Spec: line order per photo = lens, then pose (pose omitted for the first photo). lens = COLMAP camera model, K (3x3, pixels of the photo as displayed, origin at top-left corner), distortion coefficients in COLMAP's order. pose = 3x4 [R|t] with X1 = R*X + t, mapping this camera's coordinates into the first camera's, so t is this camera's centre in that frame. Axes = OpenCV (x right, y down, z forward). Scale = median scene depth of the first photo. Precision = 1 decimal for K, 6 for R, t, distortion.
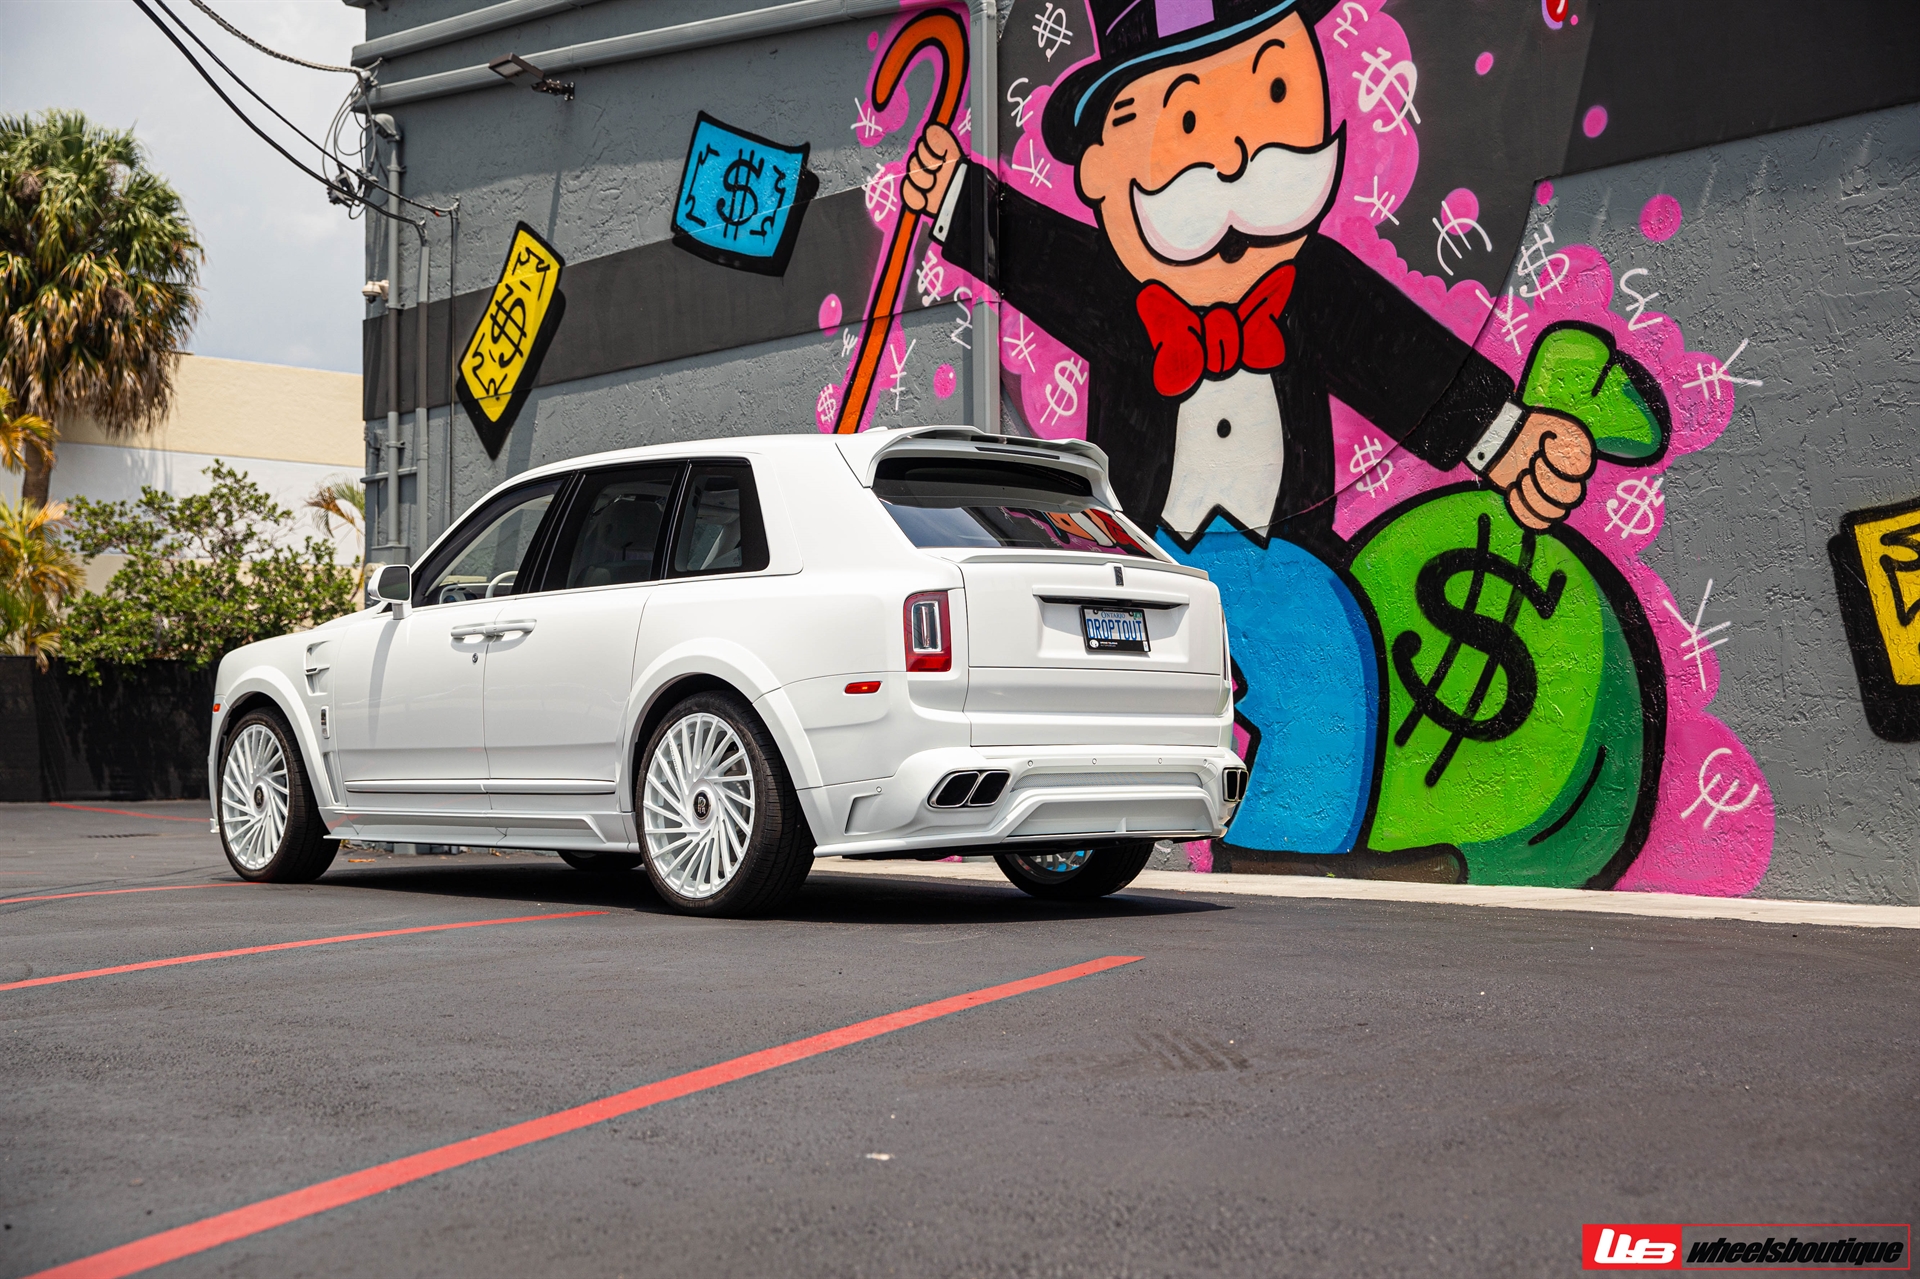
lens RADIAL K [[2448.3, 0, 953.7], [0, 2448.3, 636.7], [0, 0, 1]] dist [0.044364, 0.000000]
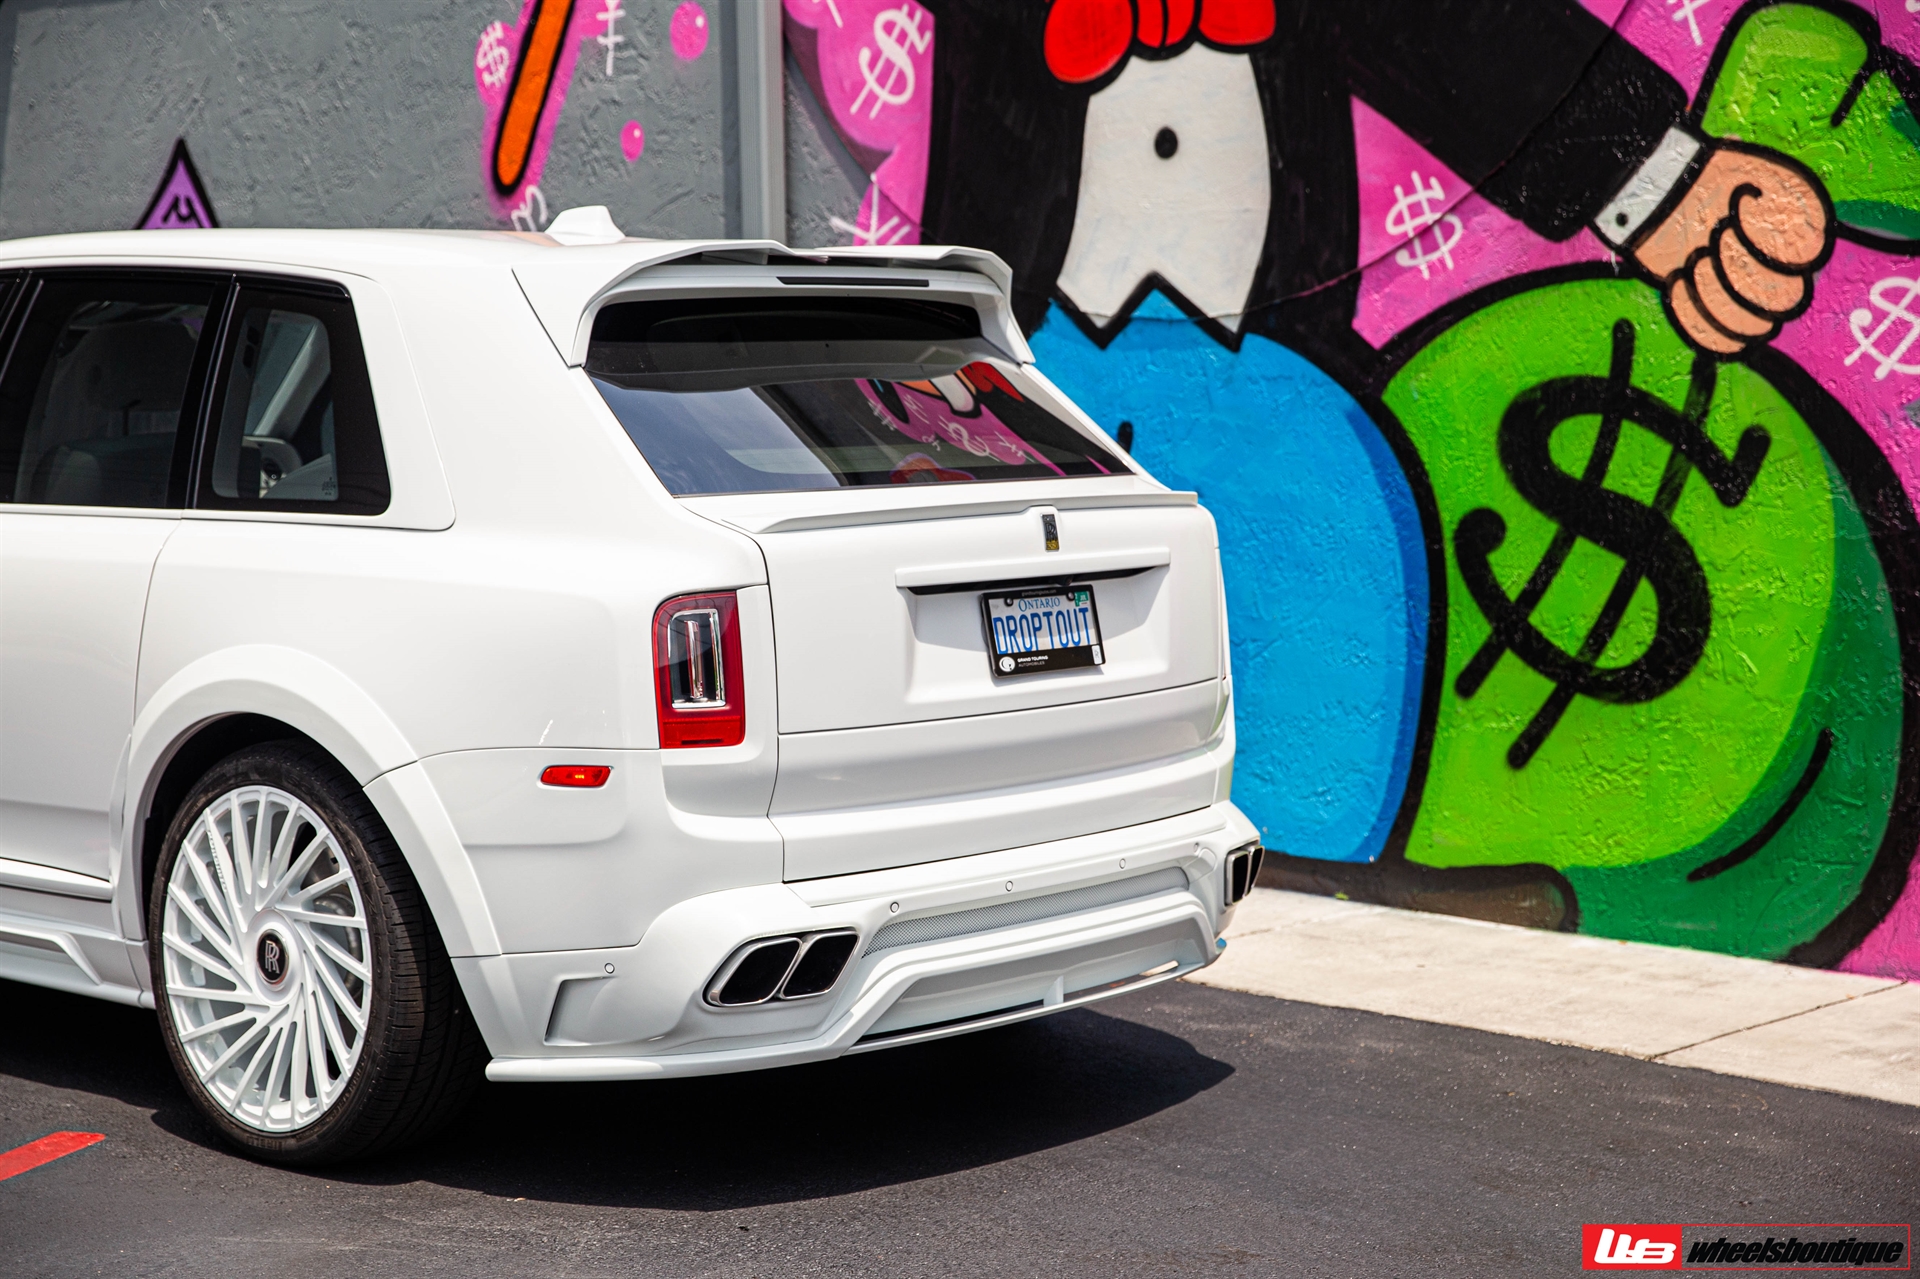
lens RADIAL K [[3114.2, 0, 959.9], [0, 3114.2, 644.9], [0, 0, 1]] dist [0.142145, 0.000000]
pose [[0.995703, -0.012553, 0.091754, -0.012678], [-0.000232, 0.990430, 0.138016, -0.077250], [-0.092609, -0.137444, 0.986171, 0.263455]]
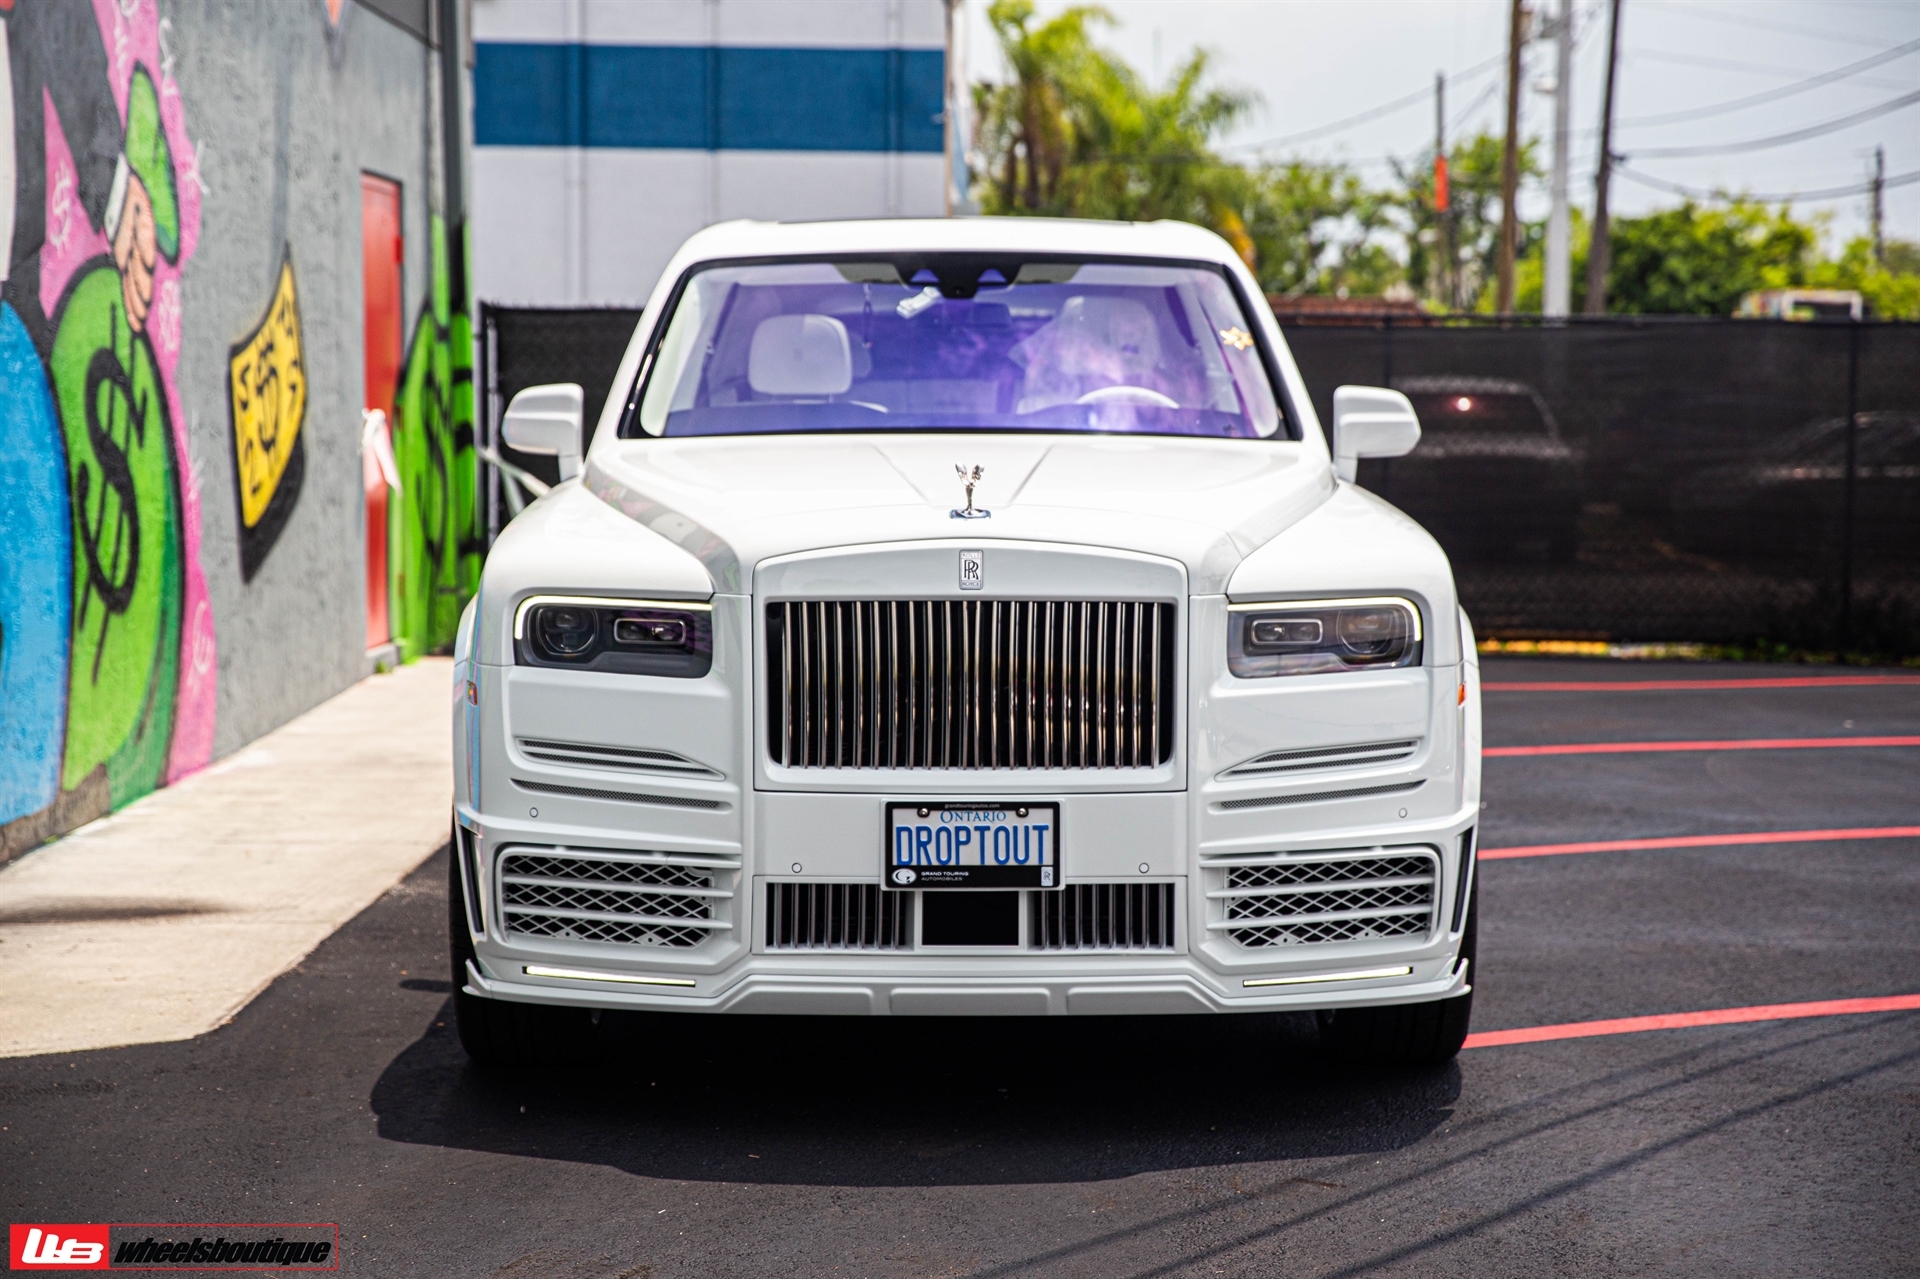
lens RADIAL K [[3517.0, 0, 960.5], [0, 3517.0, 634.3], [0, 0, 1]] dist [0.425971, 0.000000]
pose [[-0.747516, -0.048711, 0.662455, -0.691230], [-0.030347, 0.998771, 0.039198, -0.001481], [-0.663550, 0.009198, -0.748075, 1.647873]]
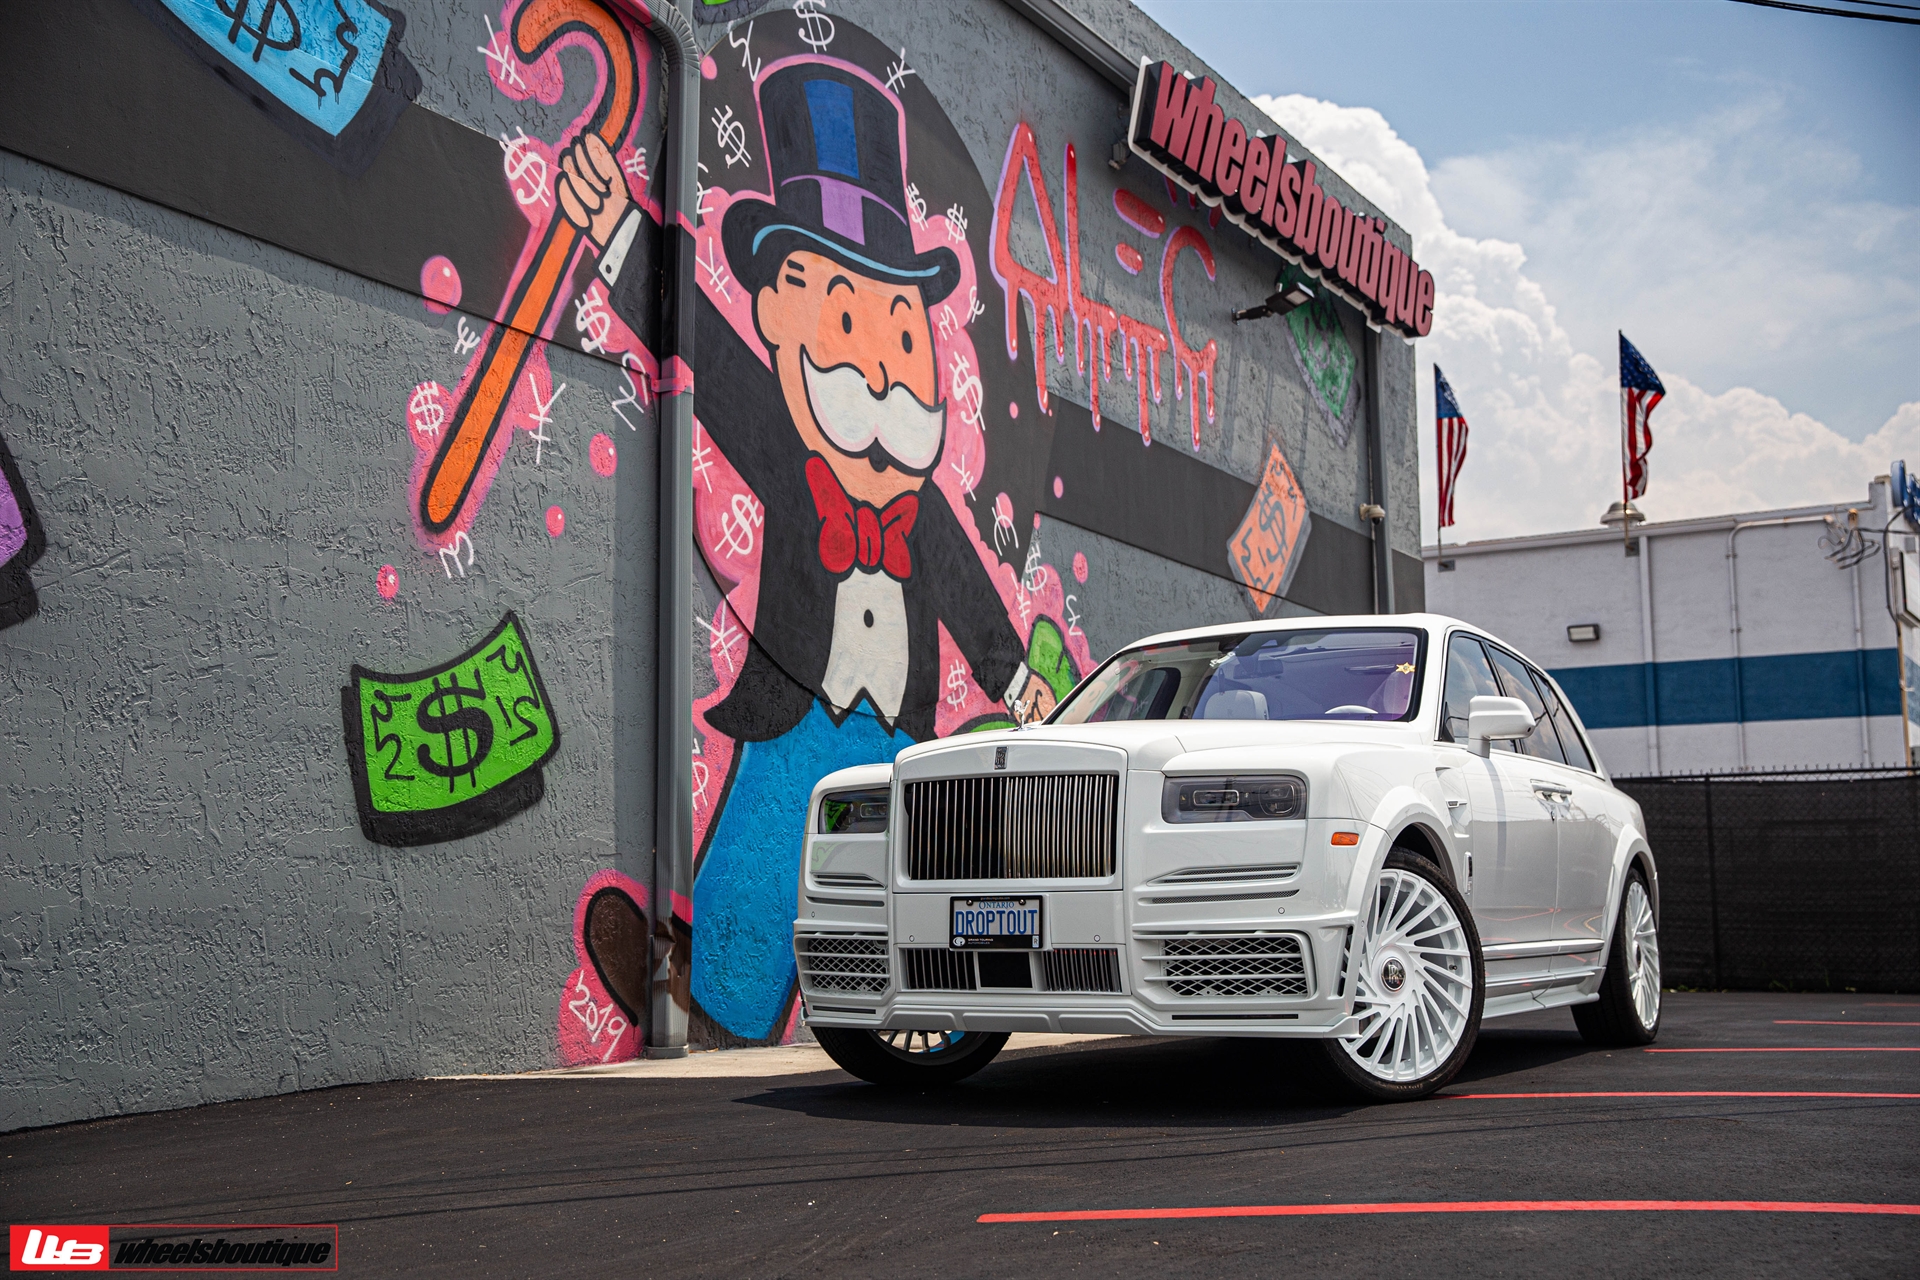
lens RADIAL K [[2094.9, 0, 959.6], [0, 2094.9, 643.9], [0, 0, 1]] dist [0.029891, 0.000000]
pose [[-0.312717, 0.130824, 0.940794, -0.860878], [-0.036134, 0.988114, -0.149415, 0.069994], [-0.949159, -0.080720, -0.304273, 1.388967]]
